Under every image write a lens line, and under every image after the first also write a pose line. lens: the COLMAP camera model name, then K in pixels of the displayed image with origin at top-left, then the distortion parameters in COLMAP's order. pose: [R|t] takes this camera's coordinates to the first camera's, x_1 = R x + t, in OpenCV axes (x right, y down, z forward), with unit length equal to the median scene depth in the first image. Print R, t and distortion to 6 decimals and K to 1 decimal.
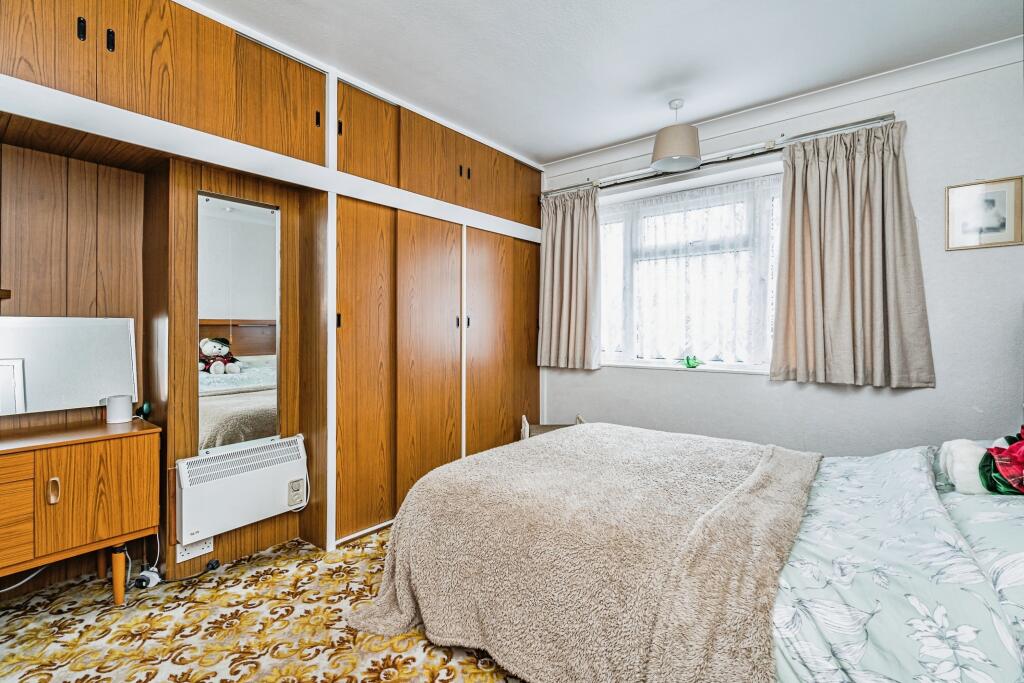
lens RADIAL K [[441.0, 0, 512.0], [0, 441.0, 341.5], [0, 0, 1]] dist [-0.020704, 0.000267]
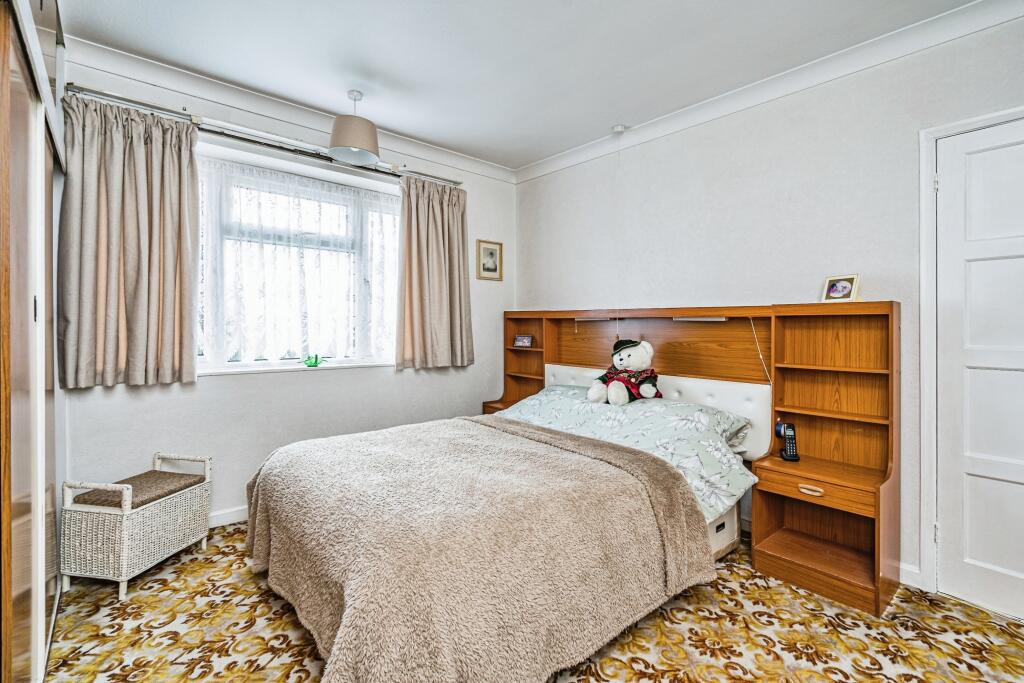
lens RADIAL K [[462.0, 0, 512.6], [0, 462.0, 328.2], [0, 0, 1]] dist [-0.002636, -0.000428]
pose [[0.189789, -0.000202, 0.981825, -0.632710], [0.019379, 0.999806, -0.003541, -0.014847], [-0.981634, 0.019699, 0.189756, 0.514835]]
